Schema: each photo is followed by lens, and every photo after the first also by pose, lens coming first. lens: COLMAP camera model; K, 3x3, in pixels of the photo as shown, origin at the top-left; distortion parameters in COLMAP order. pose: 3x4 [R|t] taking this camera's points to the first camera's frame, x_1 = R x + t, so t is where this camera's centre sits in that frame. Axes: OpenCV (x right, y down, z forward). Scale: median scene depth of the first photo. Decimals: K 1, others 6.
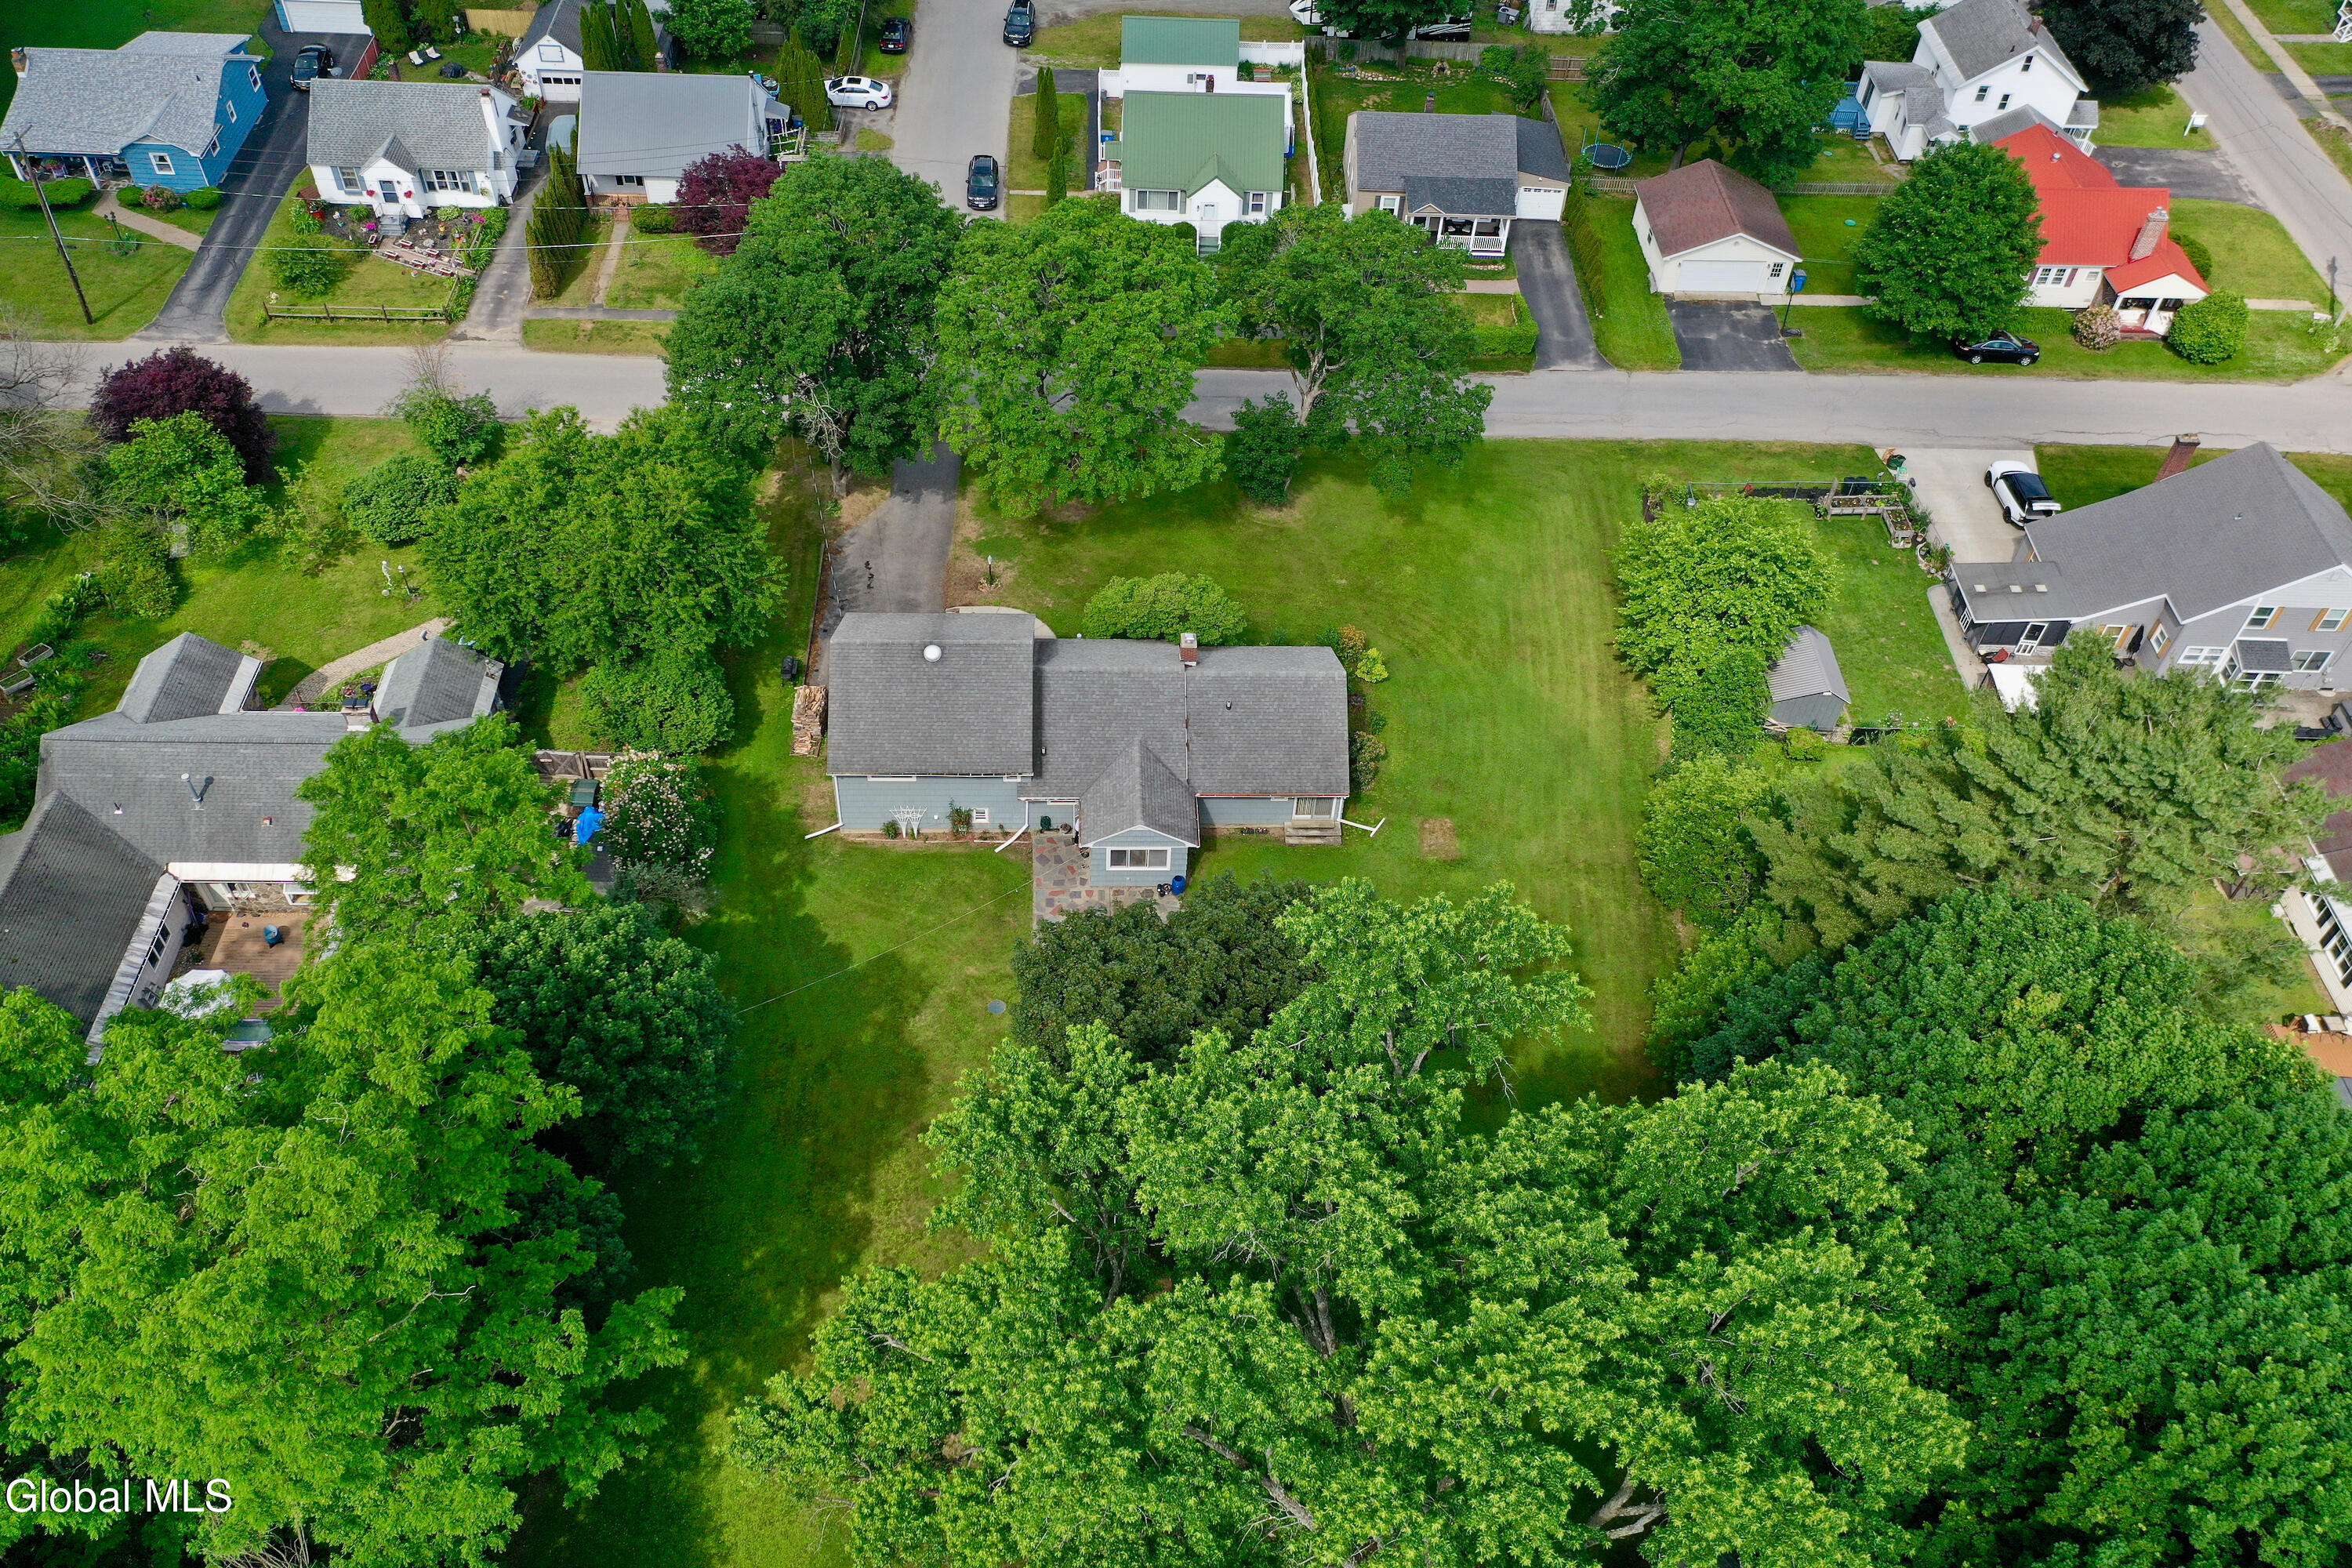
lens RADIAL K [[1917.6, 0, 1176.0], [0, 1917.6, 784.0], [0, 0, 1]] dist [0.014961, 0.002737]
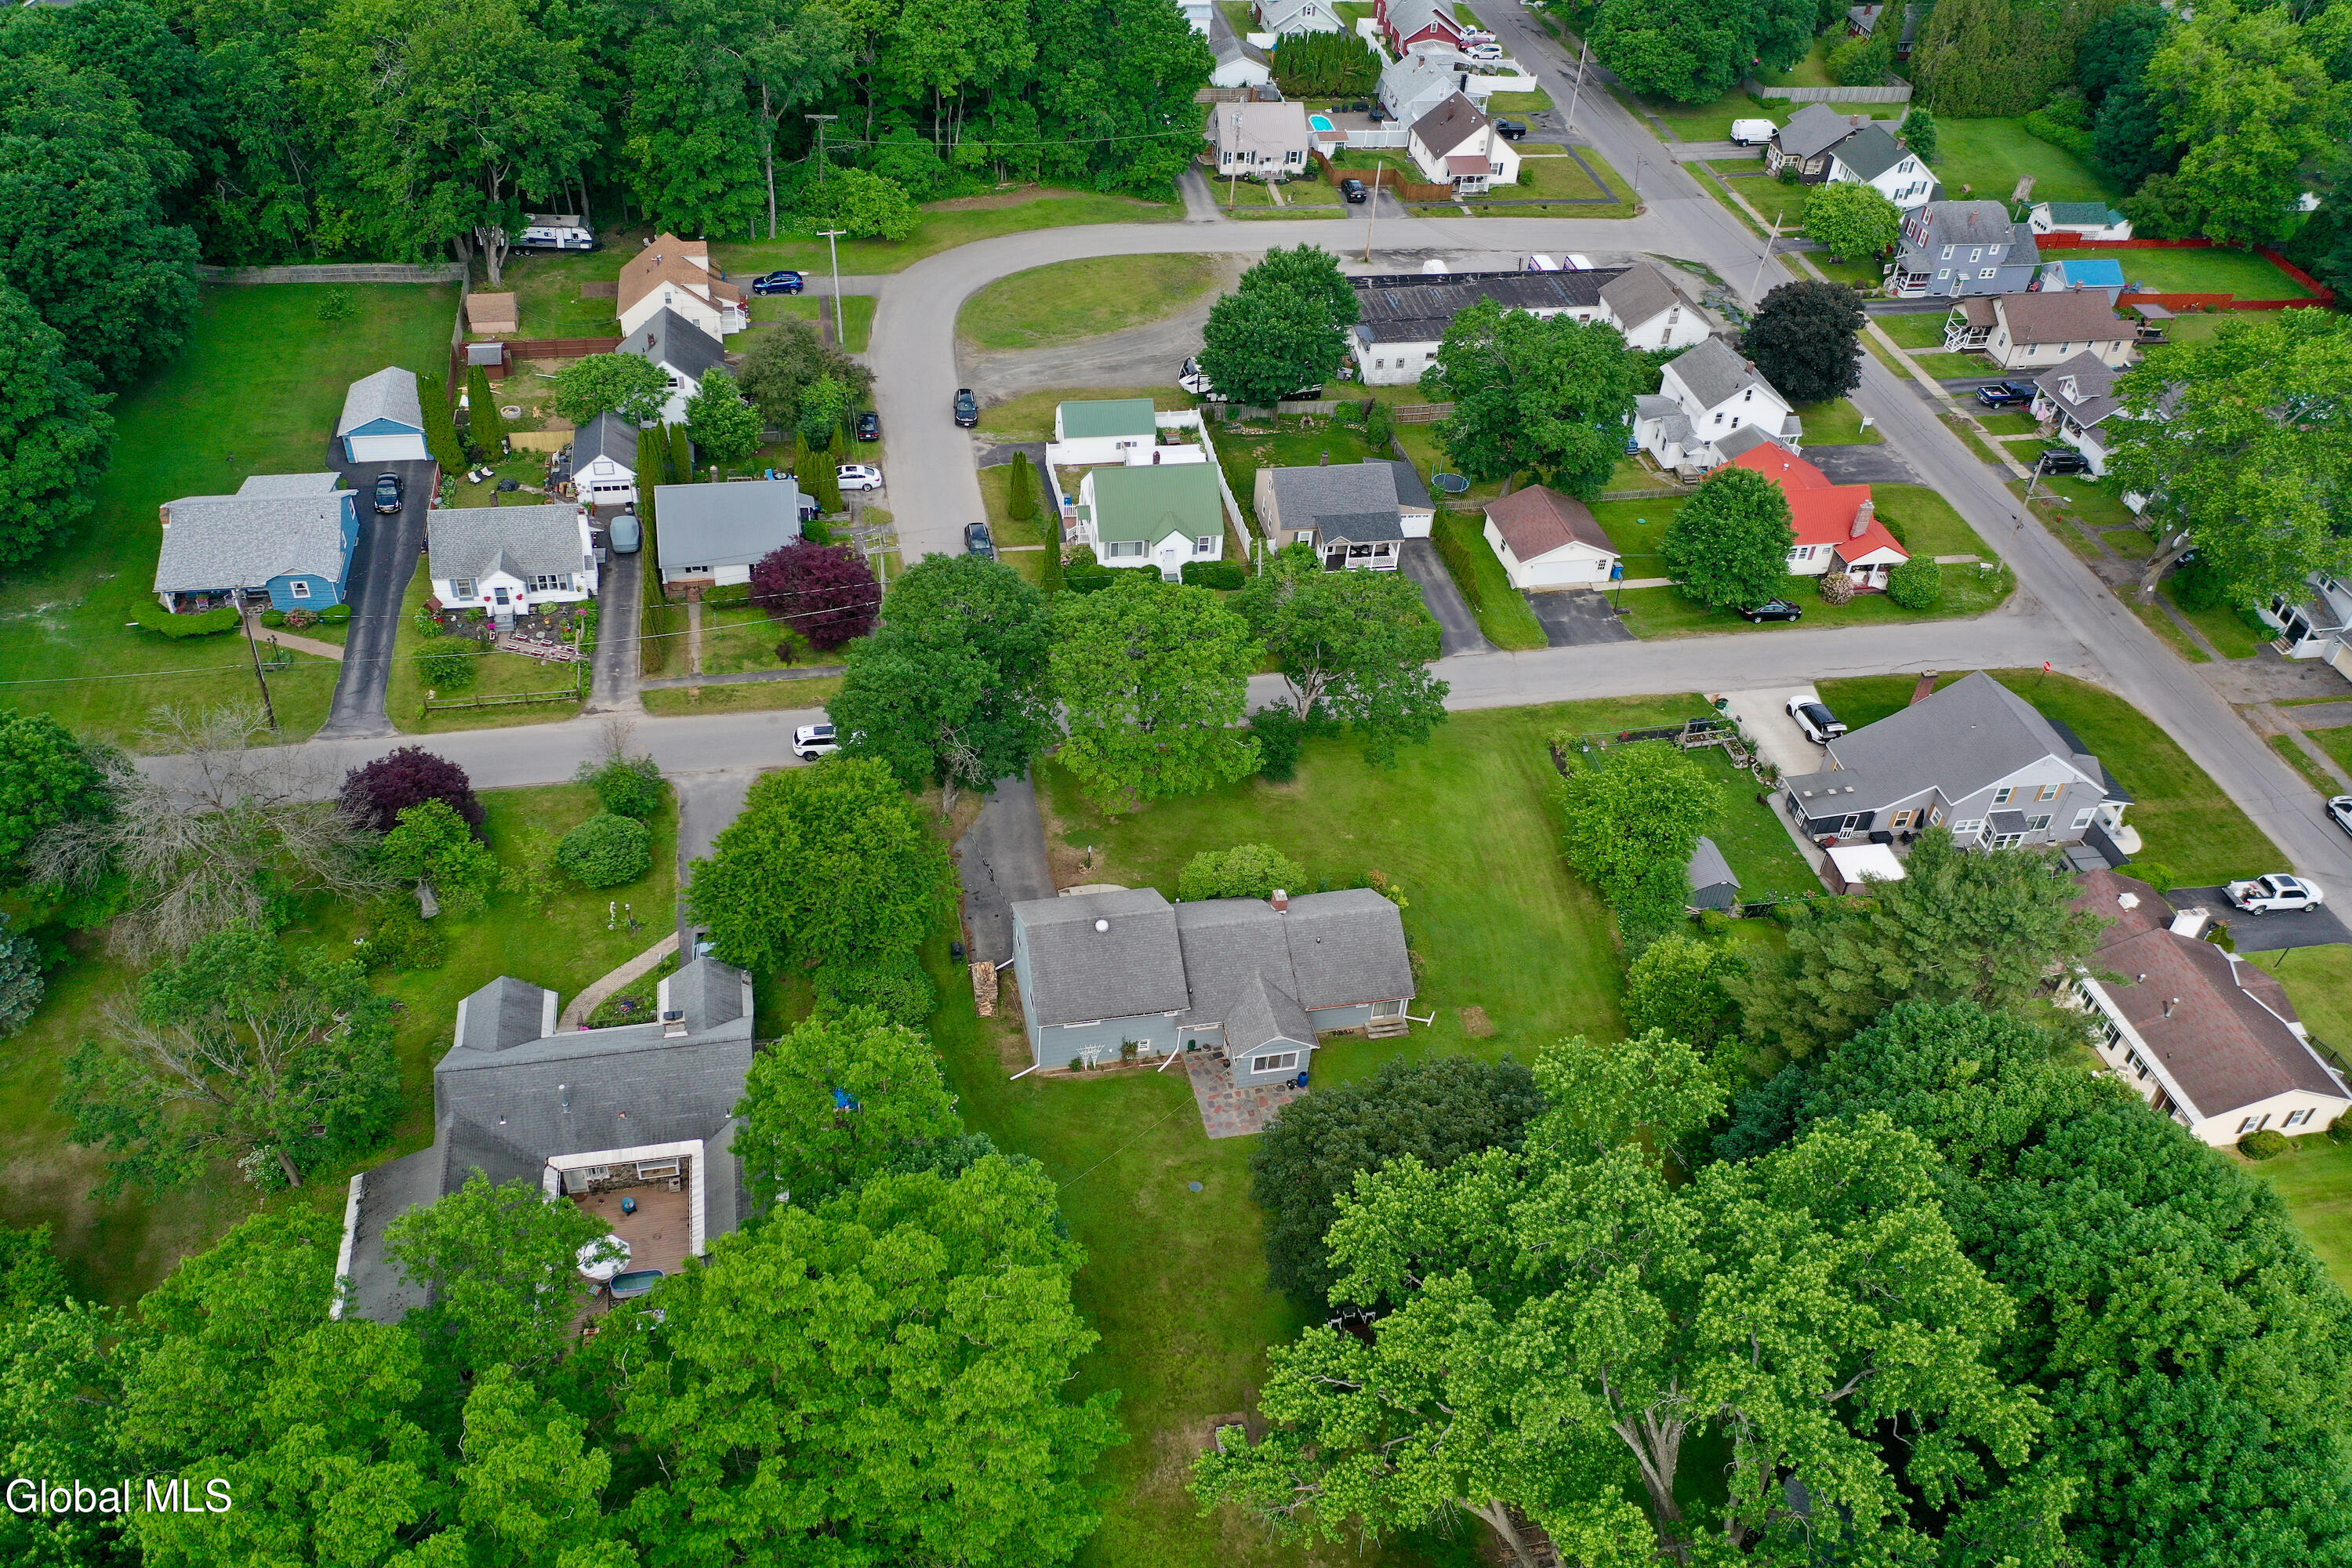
lens RADIAL K [[1941.4, 0, 1175.5], [0, 1941.4, 761.9], [0, 0, 1]] dist [0.013757, 0.006425]
pose [[0.982379, -0.098005, 0.159141, -0.213863], [0.117973, 0.985581, -0.121293, -0.008517], [-0.144959, 0.137930, 0.979777, -0.258561]]
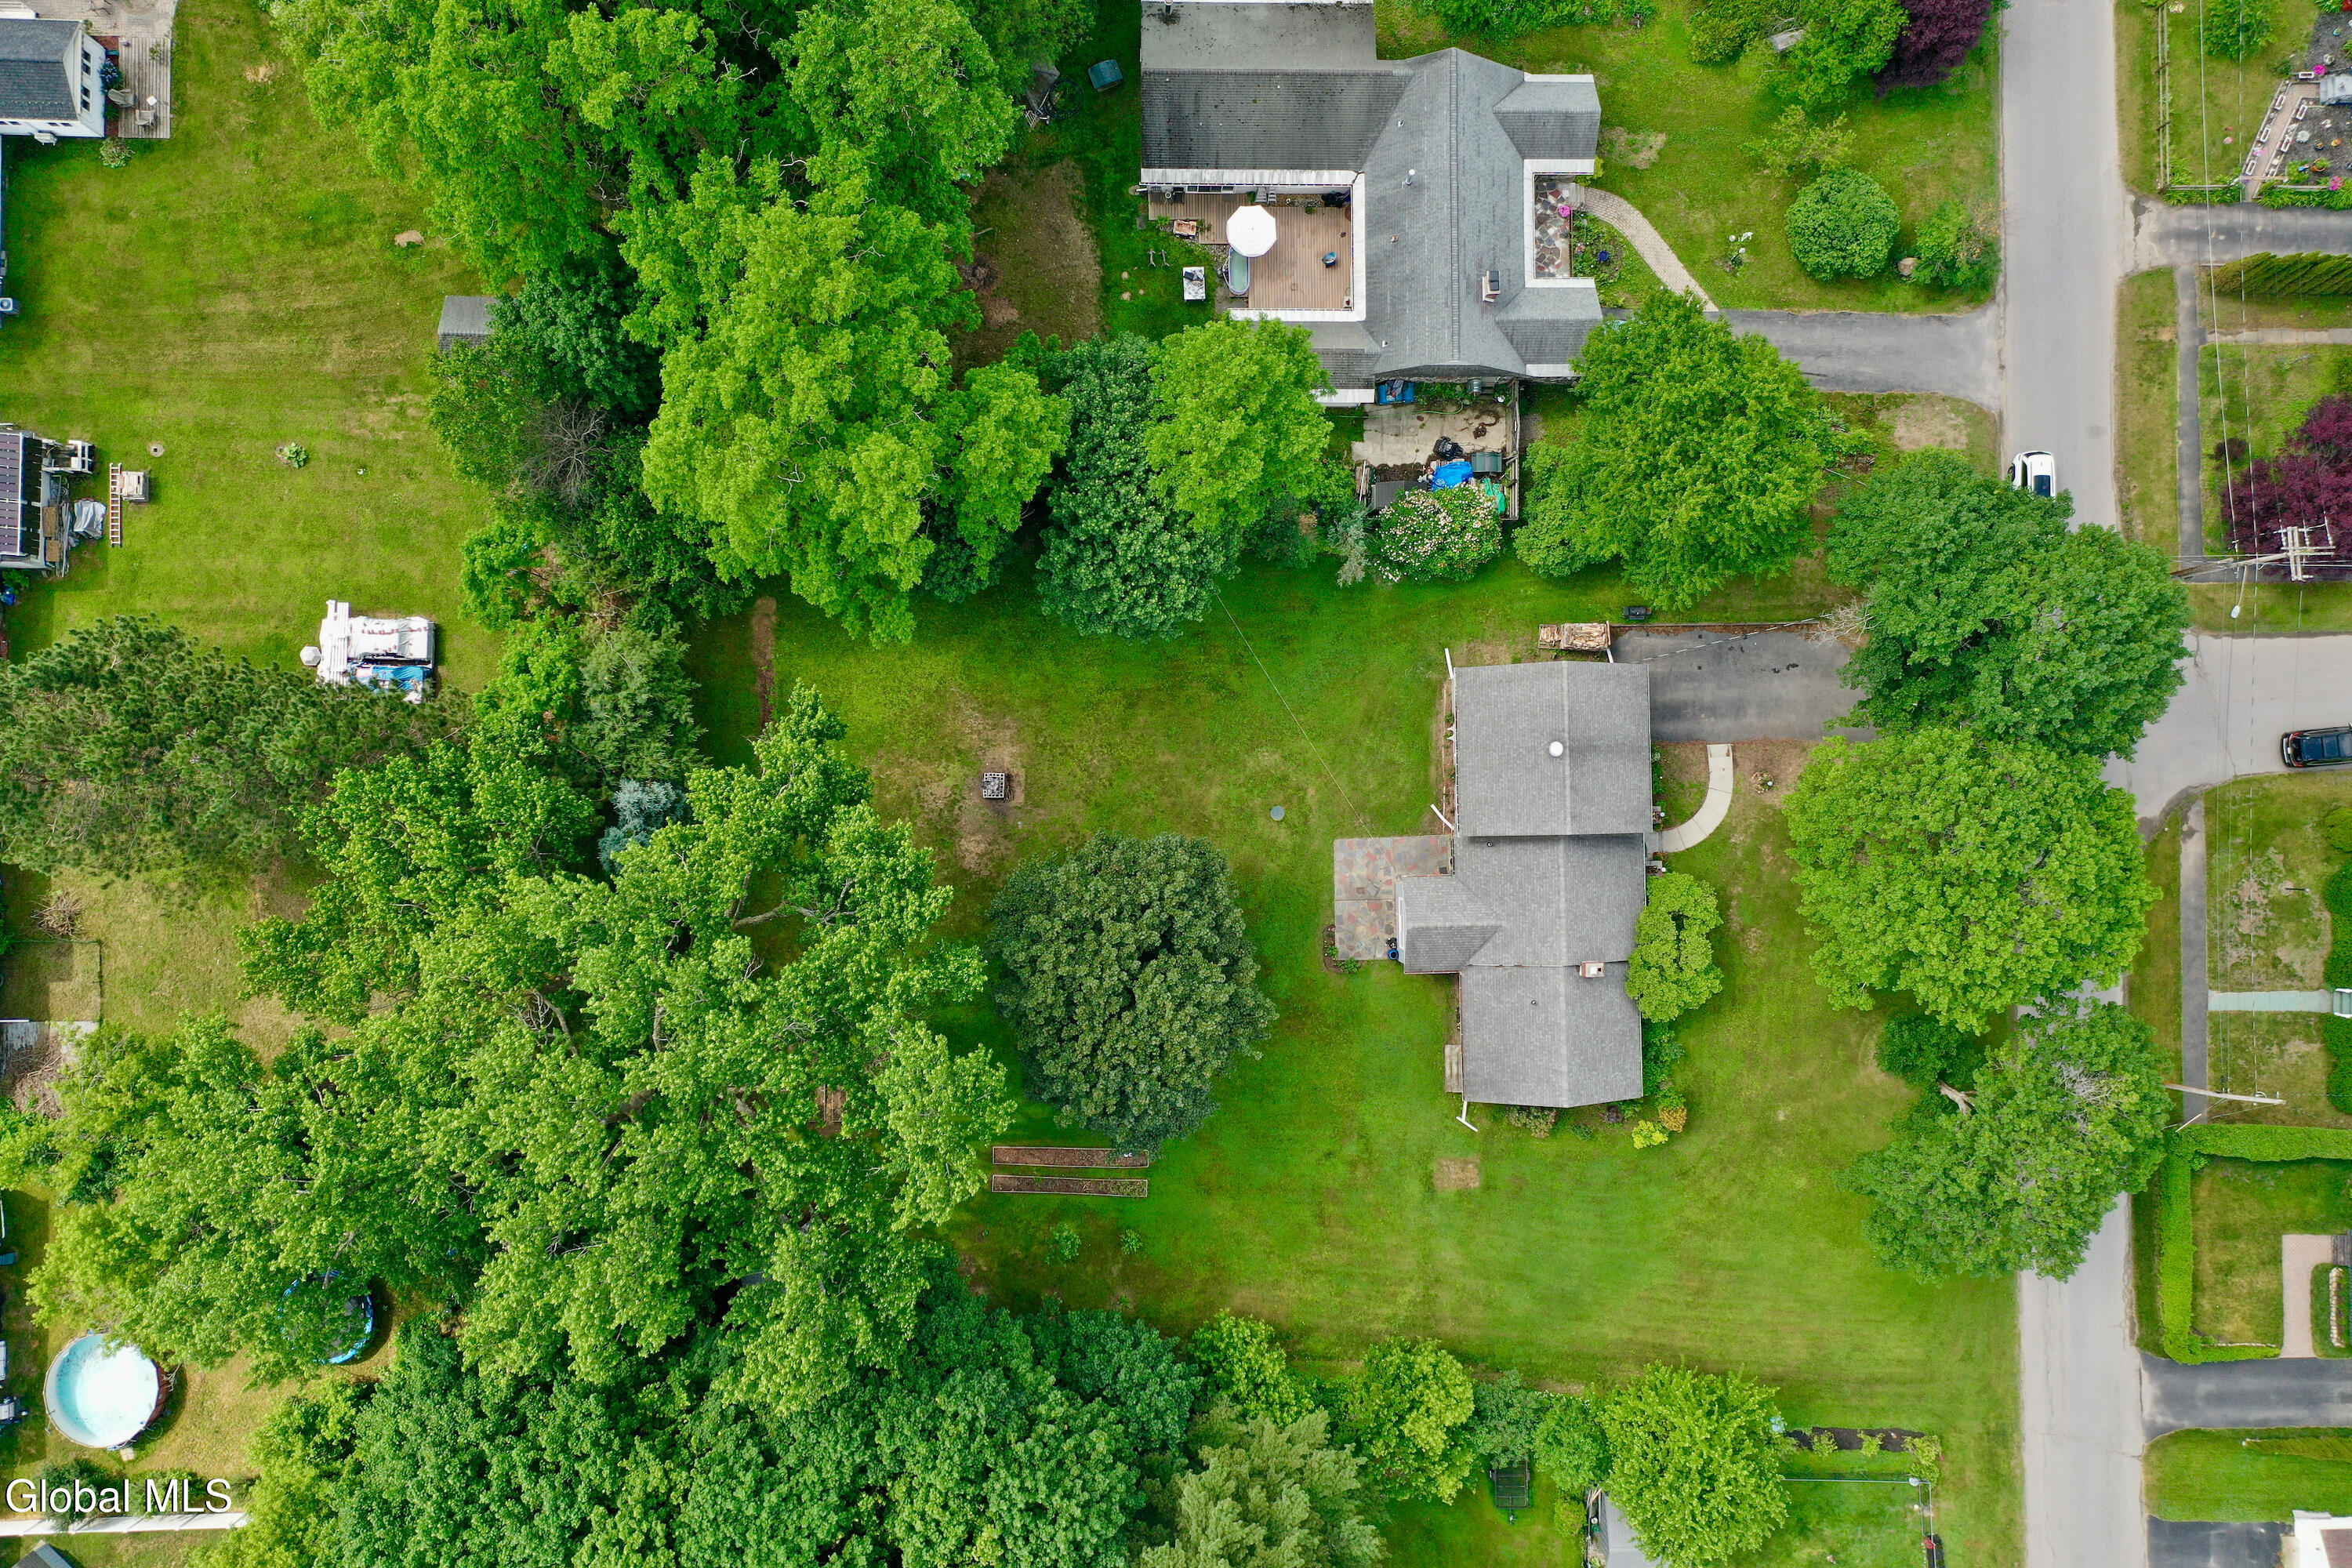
lens RADIAL K [[1941.4, 0, 1175.5], [0, 1941.4, 761.9], [0, 0, 1]] dist [0.013757, 0.006425]
pose [[-0.012253, 0.997590, -0.068290, -0.027636], [-0.749109, 0.036080, 0.661463, -0.517259], [0.662333, 0.059262, 0.746862, -0.024624]]
